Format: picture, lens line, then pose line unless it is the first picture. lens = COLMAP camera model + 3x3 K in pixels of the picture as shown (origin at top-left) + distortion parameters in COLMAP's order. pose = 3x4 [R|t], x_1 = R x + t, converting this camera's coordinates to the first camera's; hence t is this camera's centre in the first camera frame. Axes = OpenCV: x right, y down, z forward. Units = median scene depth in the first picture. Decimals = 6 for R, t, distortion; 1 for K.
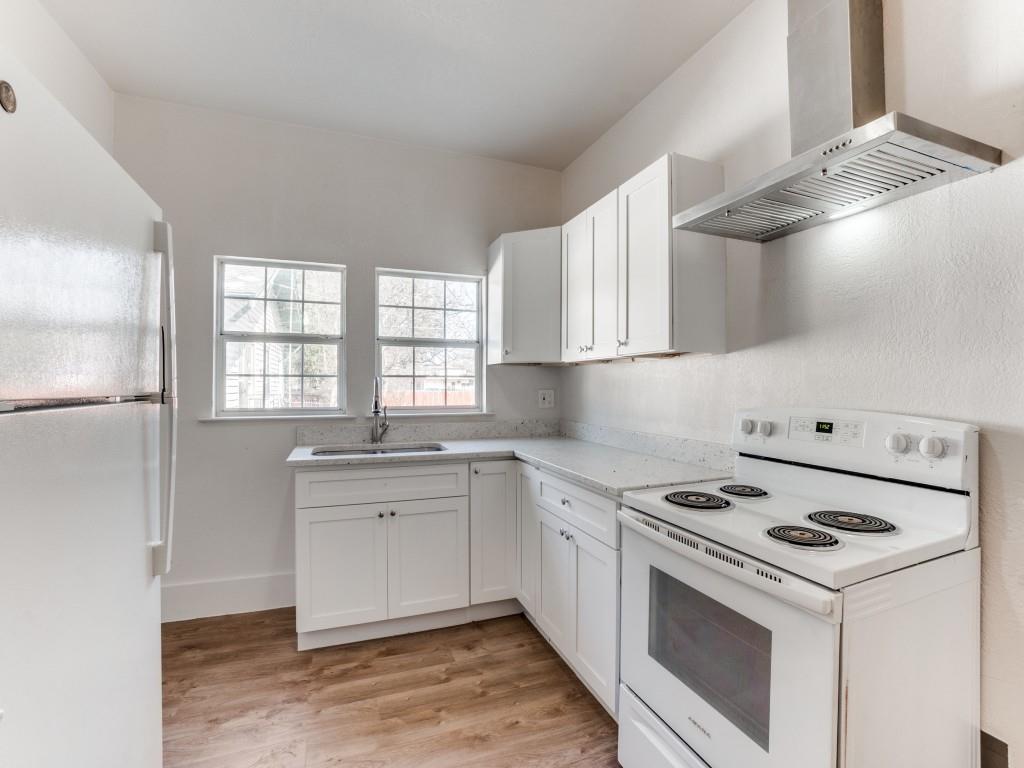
lens RADIAL K [[455.5, 0, 509.6], [0, 455.5, 381.2], [0, 0, 1]] dist [-0.039902, 0.000506]
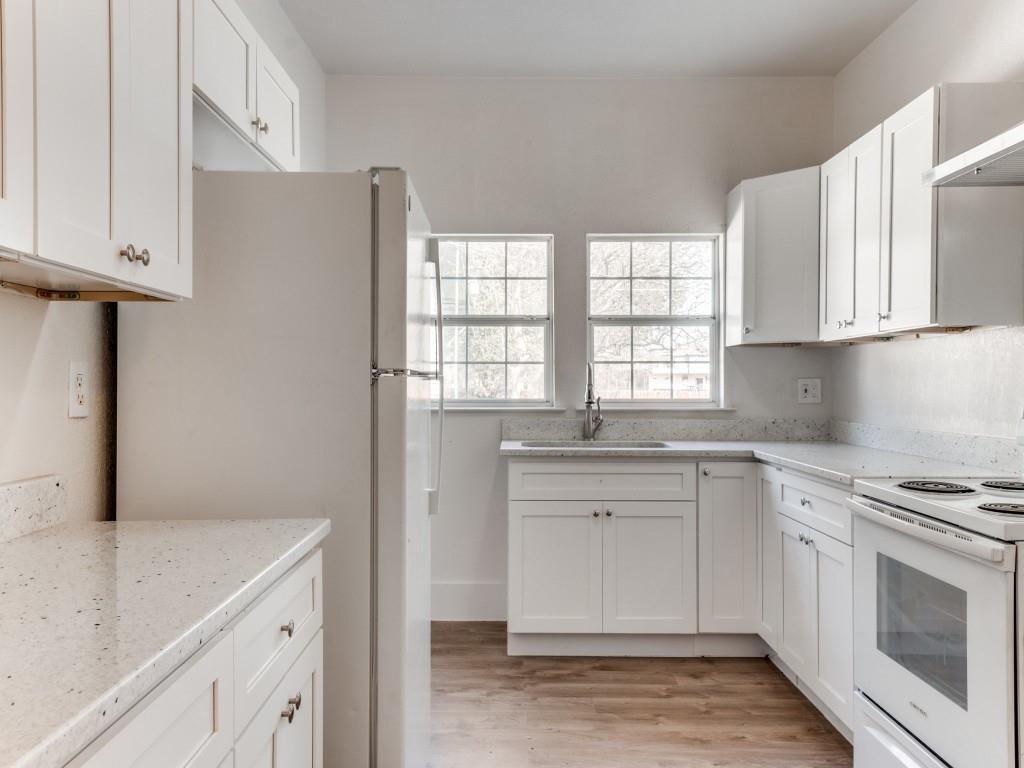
lens RADIAL K [[772.2, 0, 512.0], [0, 772.2, 384.0], [0, 0, 1]] dist [0.026910, 0.001735]
pose [[0.934857, -0.000543, -0.355024, 0.107472], [0.003390, 0.999967, 0.007399, 0.022964], [0.355009, -0.008120, 0.934828, -0.500395]]
